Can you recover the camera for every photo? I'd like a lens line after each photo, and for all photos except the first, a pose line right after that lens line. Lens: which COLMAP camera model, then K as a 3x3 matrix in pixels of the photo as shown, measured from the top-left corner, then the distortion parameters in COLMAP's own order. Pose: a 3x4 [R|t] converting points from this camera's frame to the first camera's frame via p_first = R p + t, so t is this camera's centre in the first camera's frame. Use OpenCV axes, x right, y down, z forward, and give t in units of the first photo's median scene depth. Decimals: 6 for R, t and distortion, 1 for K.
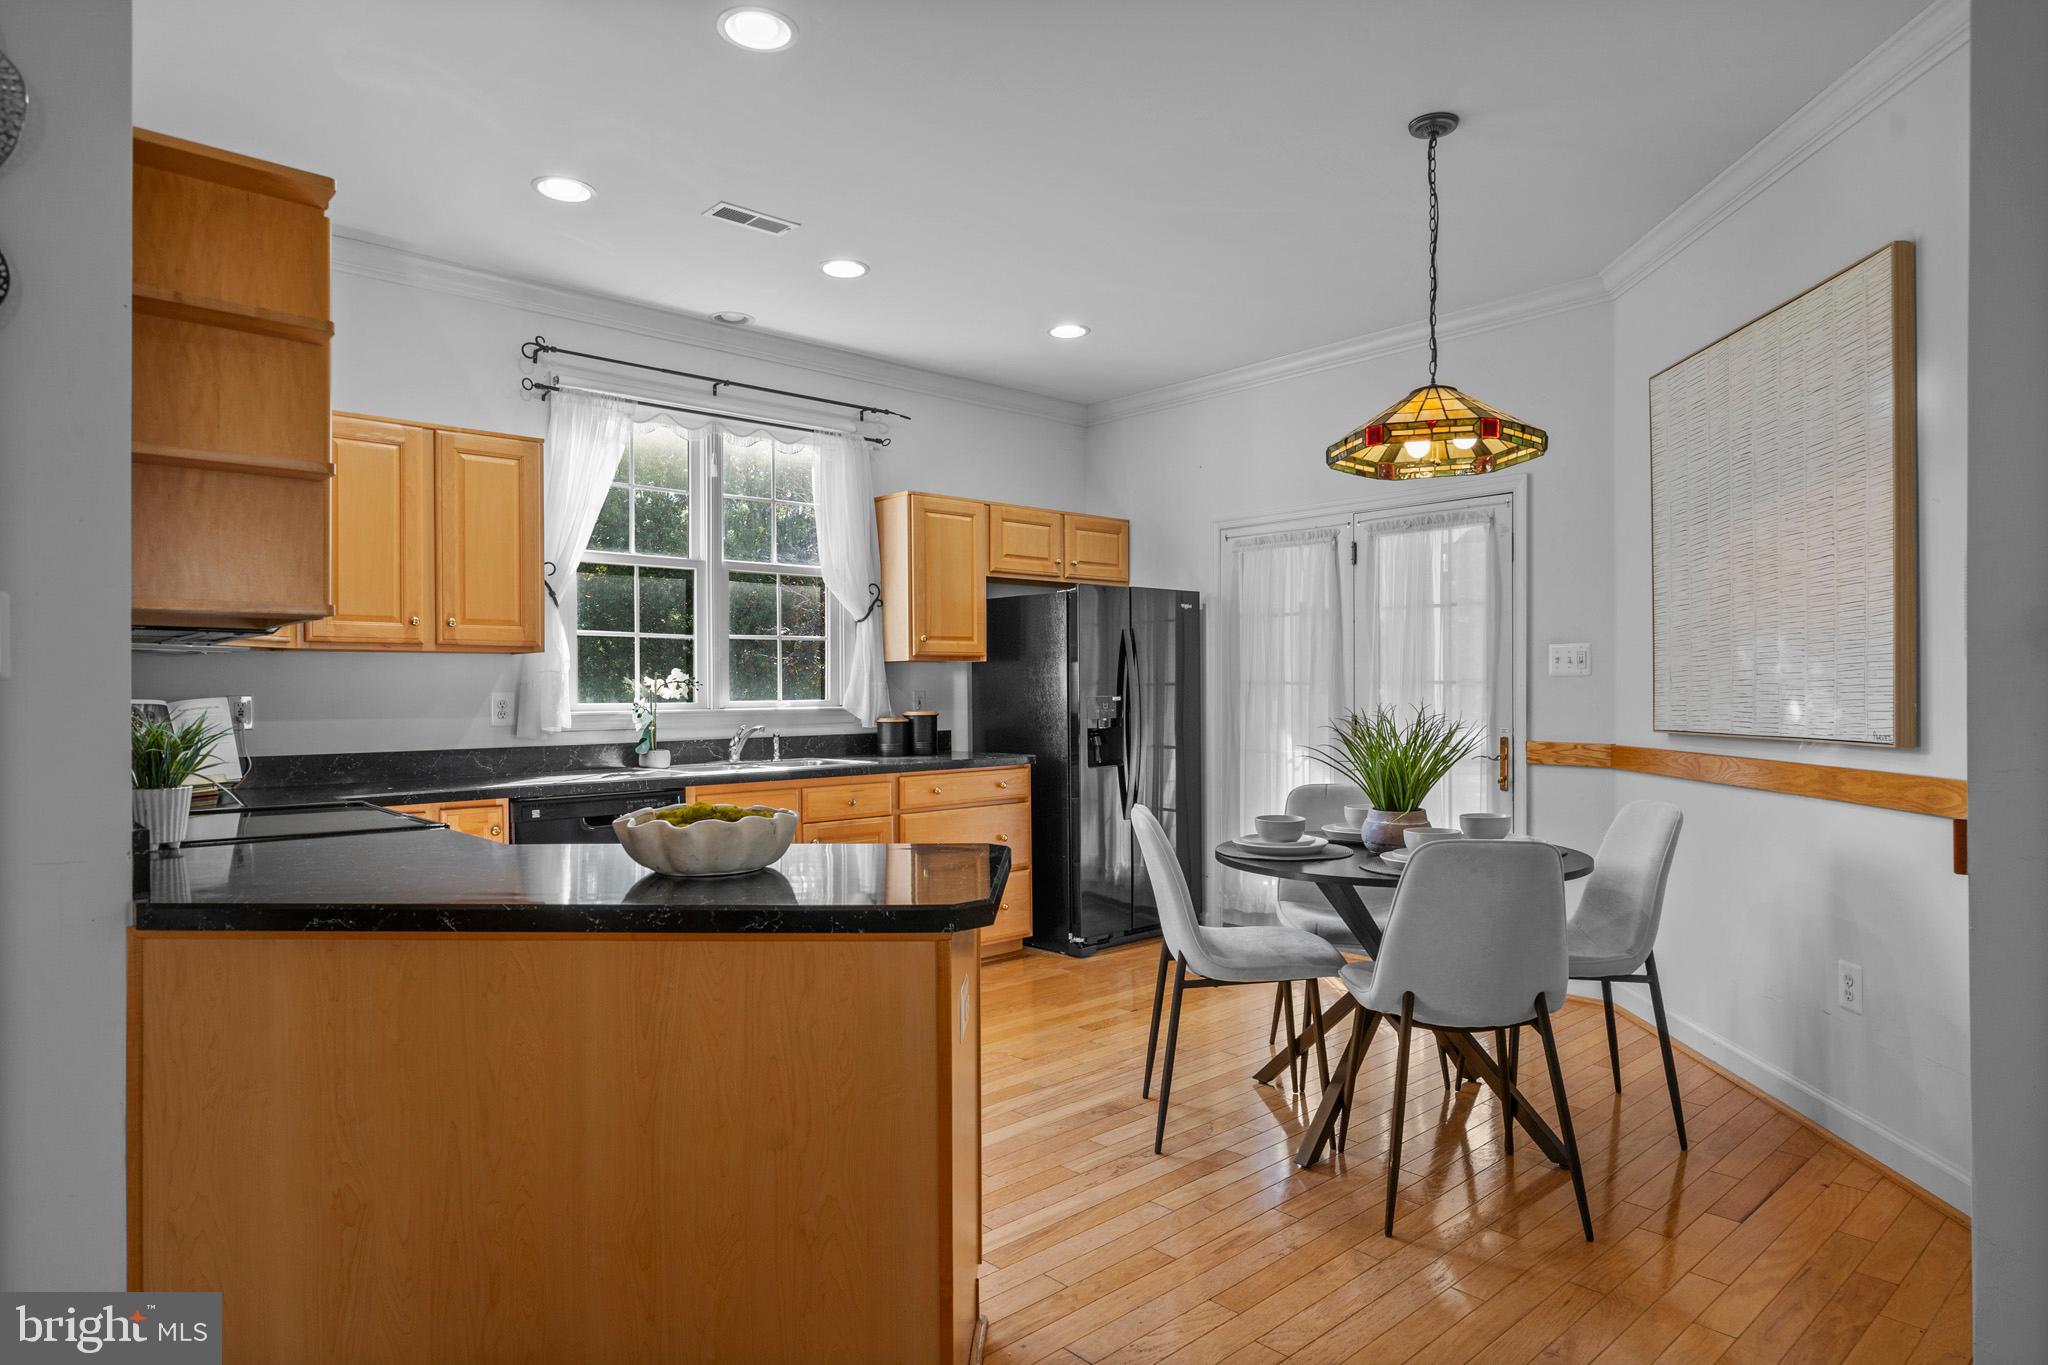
lens RADIAL K [[1174.8, 0, 1024.0], [0, 1174.8, 682.5], [0, 0, 1]] dist [0.001478, 0.000438]
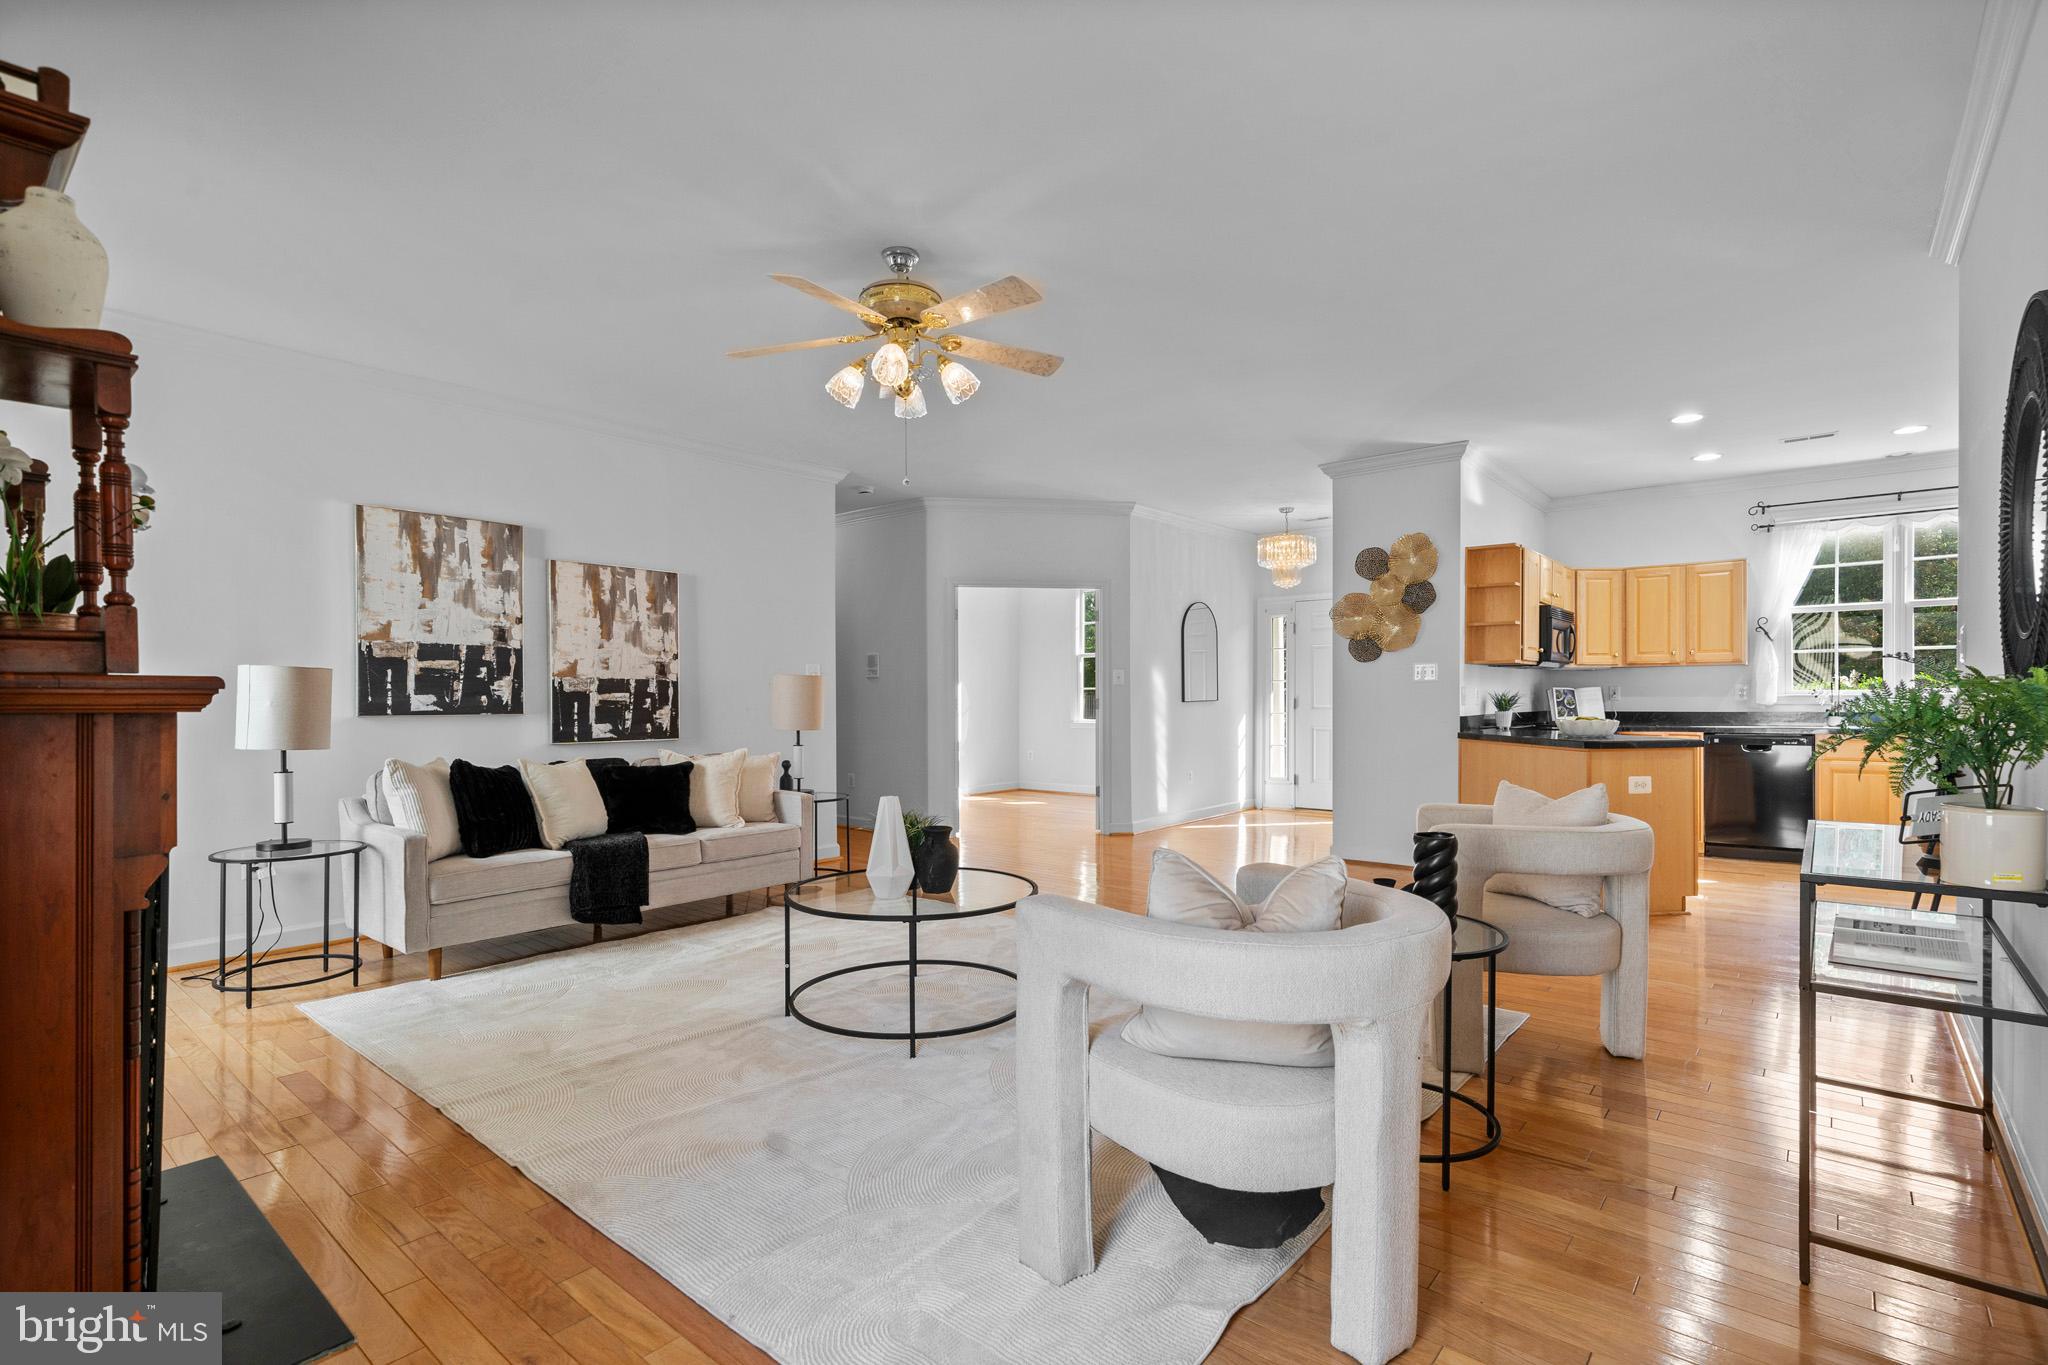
lens RADIAL K [[965.6, 0, 1024.0], [0, 965.6, 682.5], [0, 0, 1]] dist [0.000107, 0.000100]
pose [[0.134313, -0.008024, -0.990906, 1.093903], [0.005713, 0.999957, -0.007323, 0.010750], [0.990922, -0.004678, 0.134353, -0.463838]]
